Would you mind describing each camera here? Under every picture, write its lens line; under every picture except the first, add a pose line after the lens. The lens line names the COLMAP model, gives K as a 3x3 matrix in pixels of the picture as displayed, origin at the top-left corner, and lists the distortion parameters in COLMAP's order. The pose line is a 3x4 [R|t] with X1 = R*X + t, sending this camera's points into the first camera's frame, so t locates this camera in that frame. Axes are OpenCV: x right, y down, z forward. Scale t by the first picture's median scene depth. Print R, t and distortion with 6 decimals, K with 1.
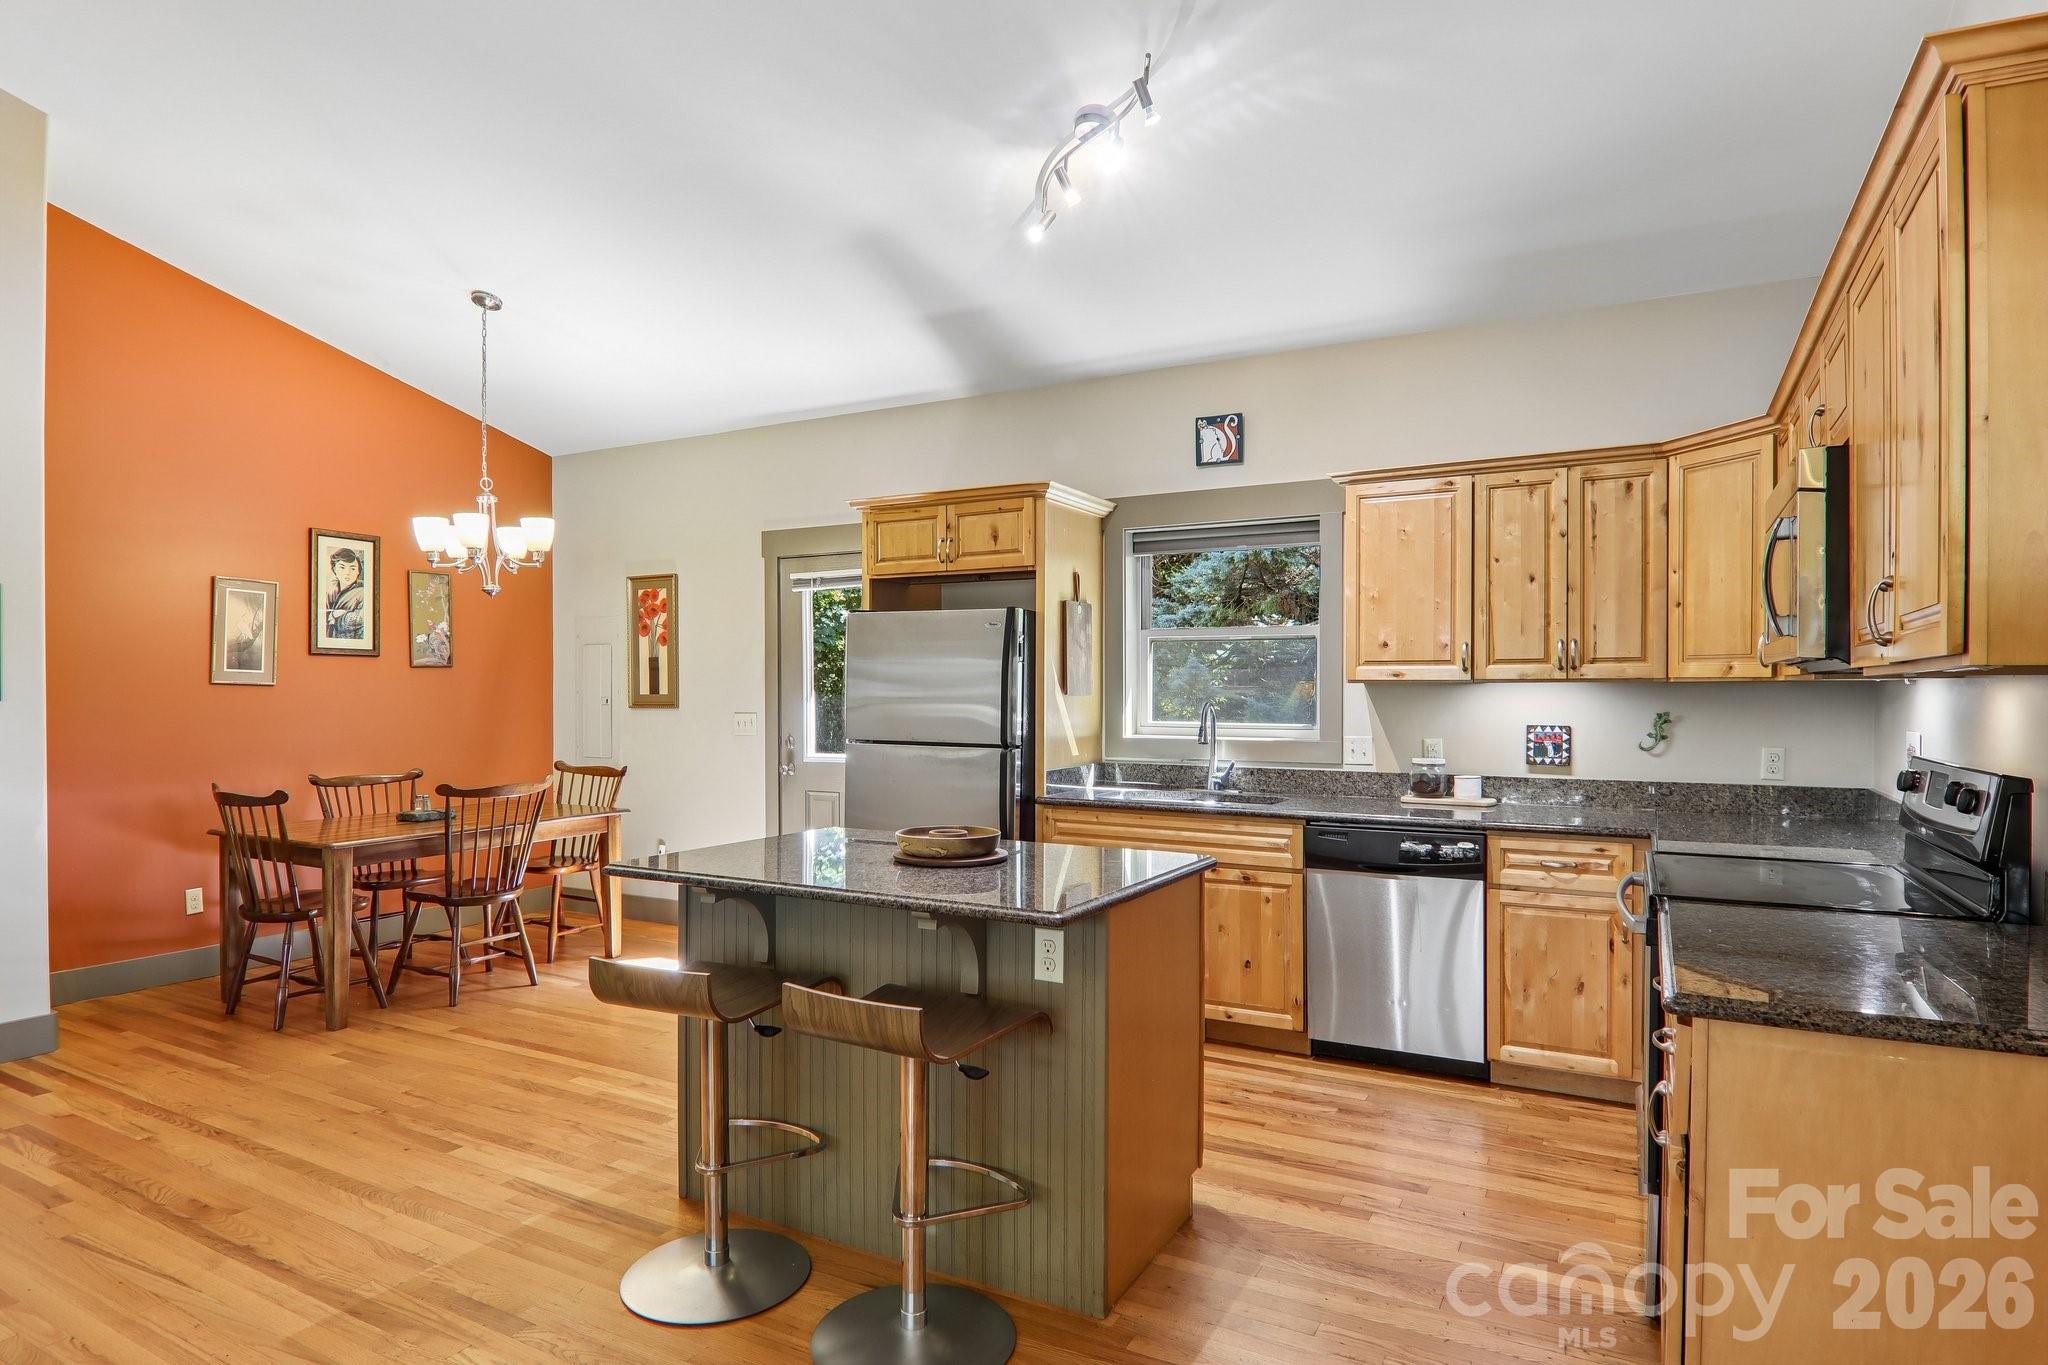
lens RADIAL K [[1132.9, 0, 1028.6], [0, 1132.9, 701.8], [0, 0, 1]] dist [0.008240, -0.022233]
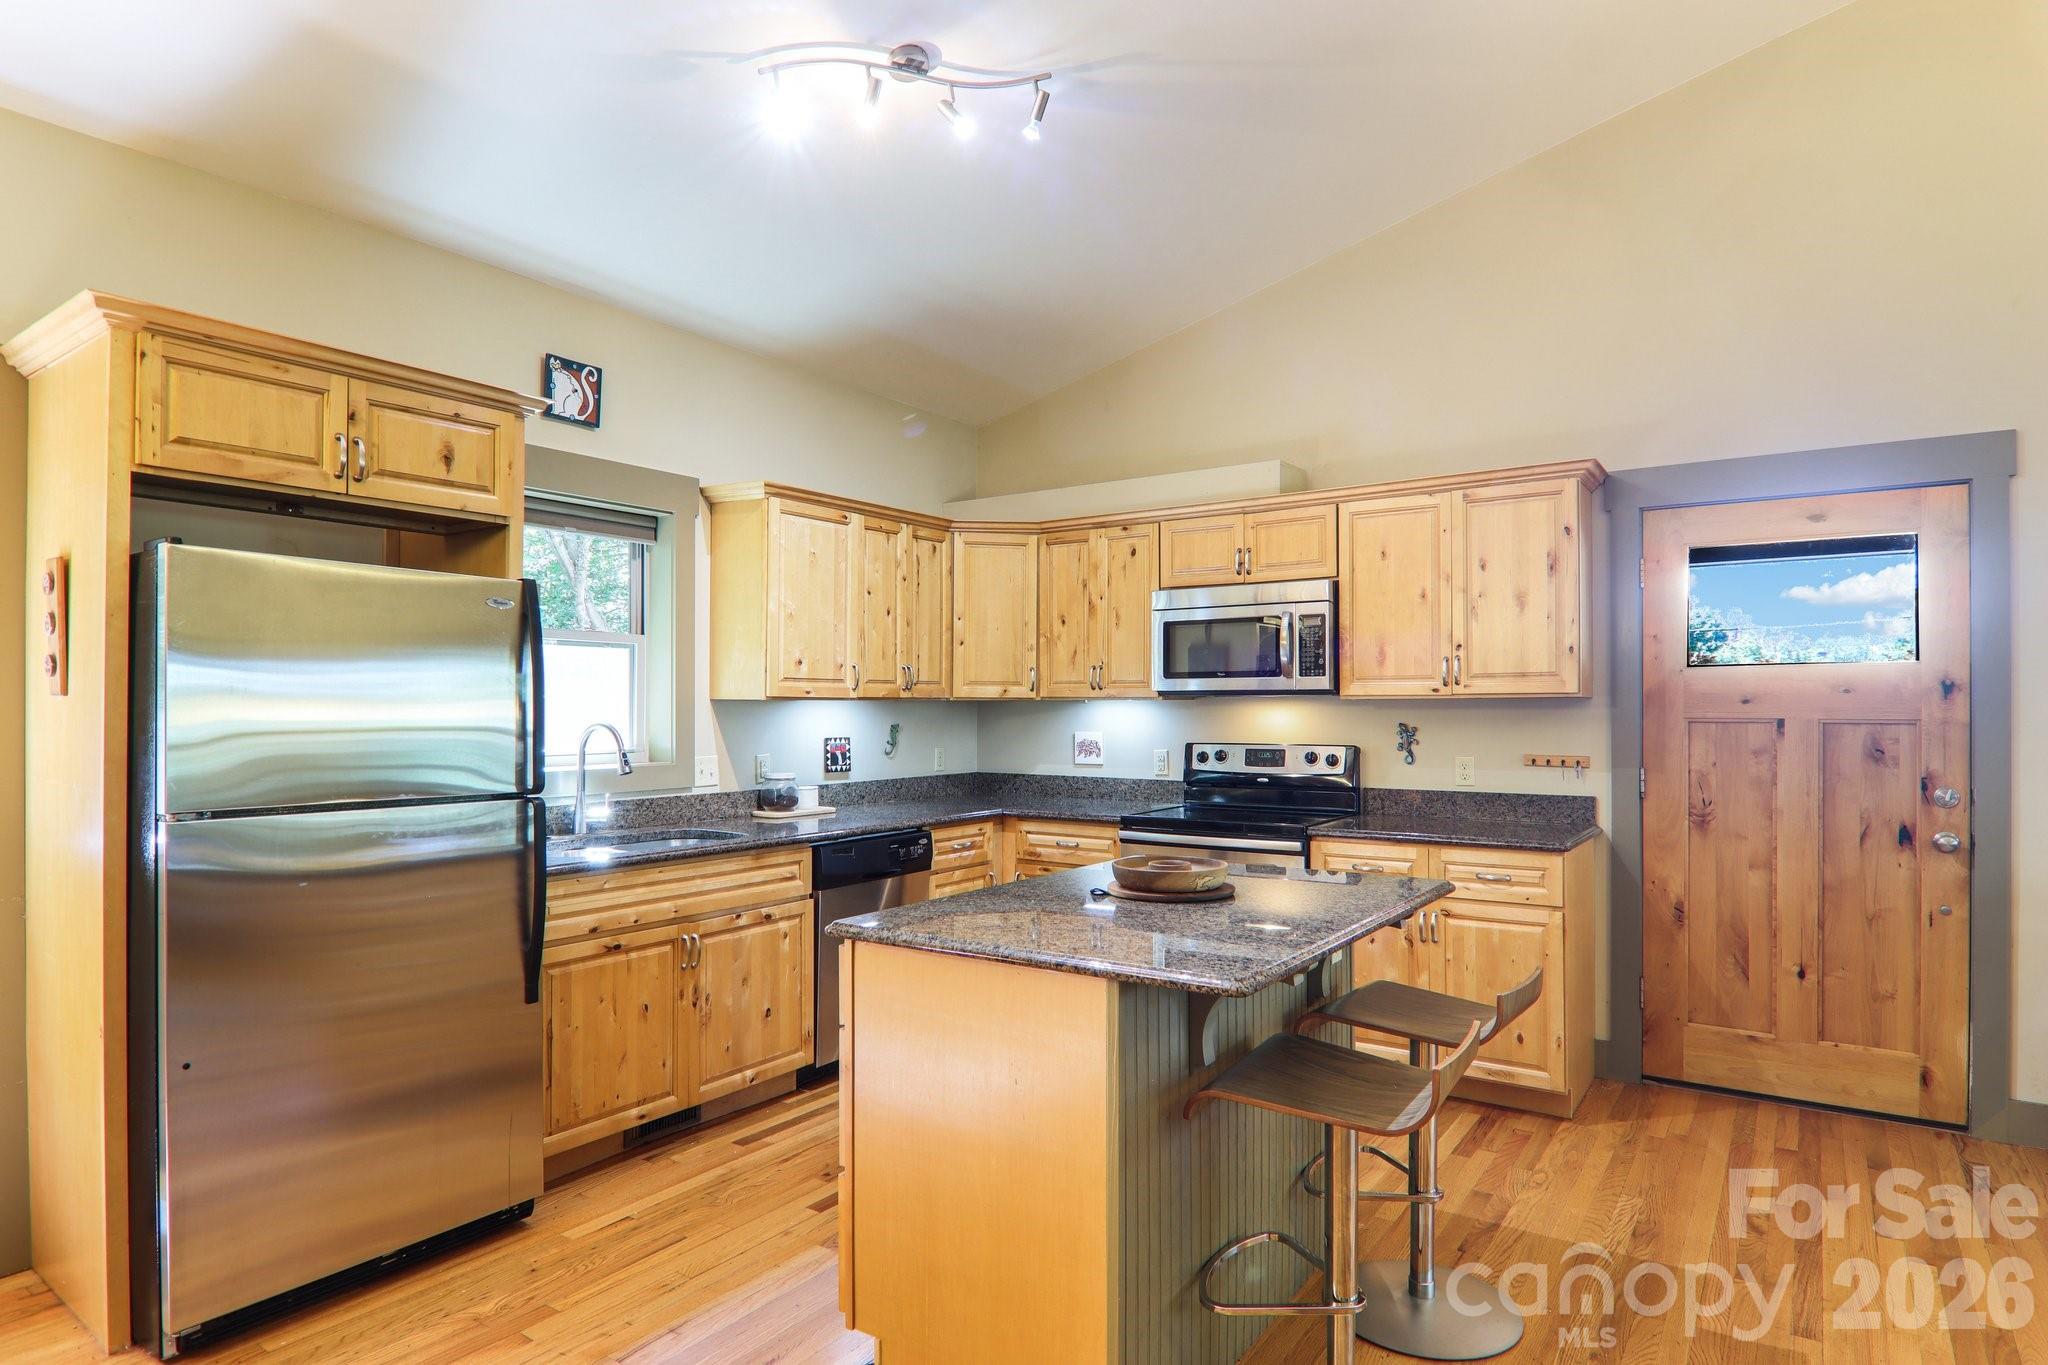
lens RADIAL K [[1132.9, 0, 1028.6], [0, 1132.9, 701.8], [0, 0, 1]] dist [0.008240, -0.022233]
pose [[0.107474, 0.003391, 0.994202, -0.554945], [0.011456, 0.999924, -0.004649, -0.006469], [-0.994142, 0.011890, 0.107427, 0.569957]]
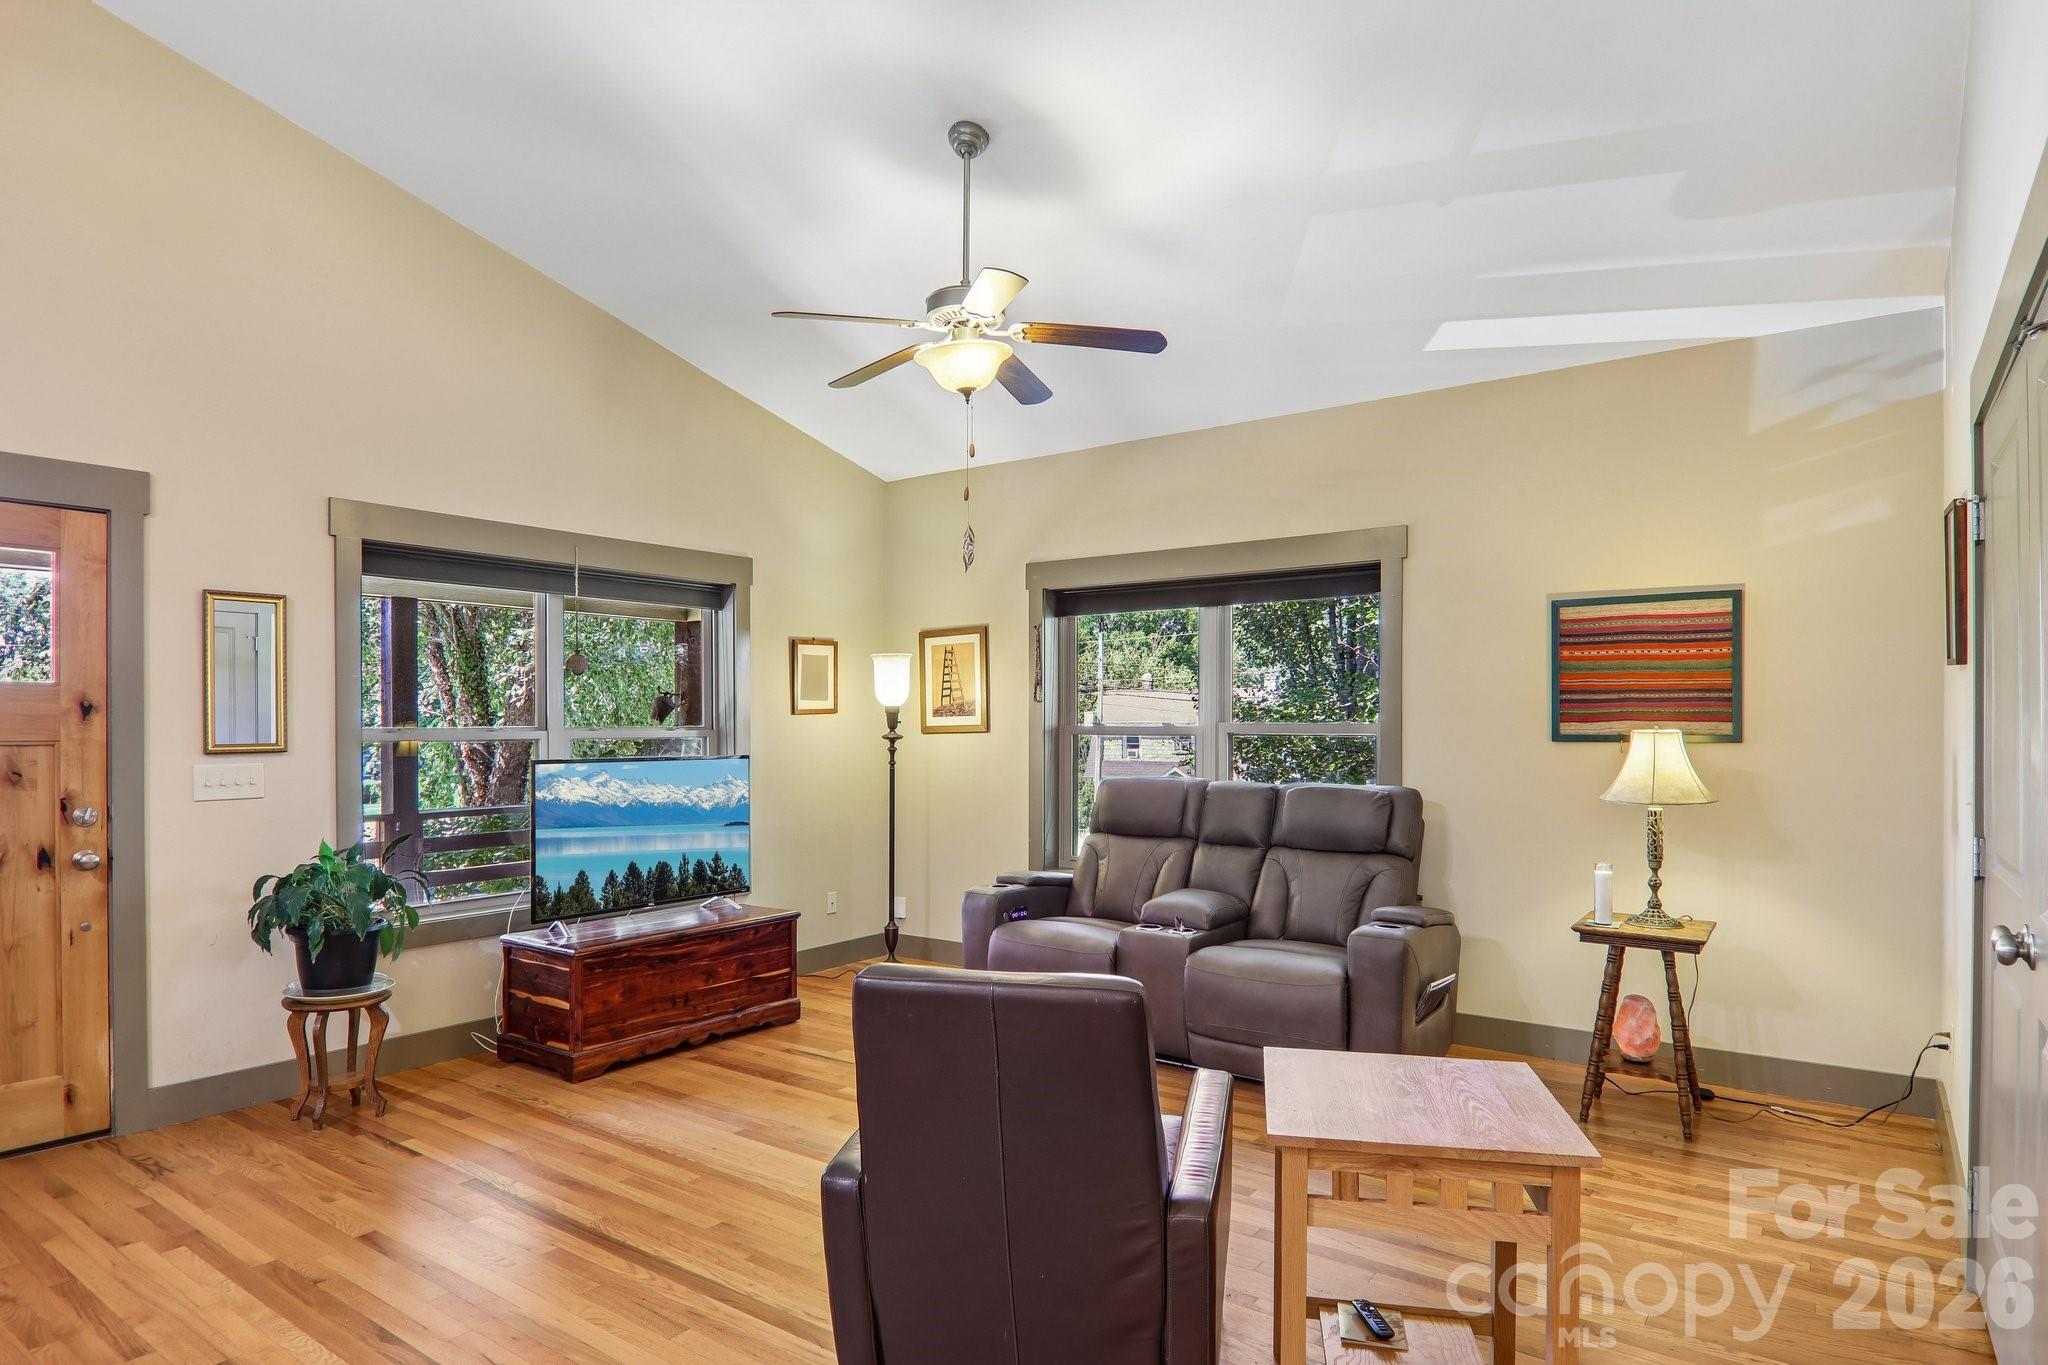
lens RADIAL K [[1145.1, 0, 1022.5], [0, 1145.1, 730.3], [0, 0, 1]] dist [0.005946, -0.022871]
pose [[-0.992111, -0.000787, 0.125359, -0.480021], [0.001237, 0.999870, 0.016062, -0.009402], [-0.125355, 0.016090, -0.991981, 0.719636]]
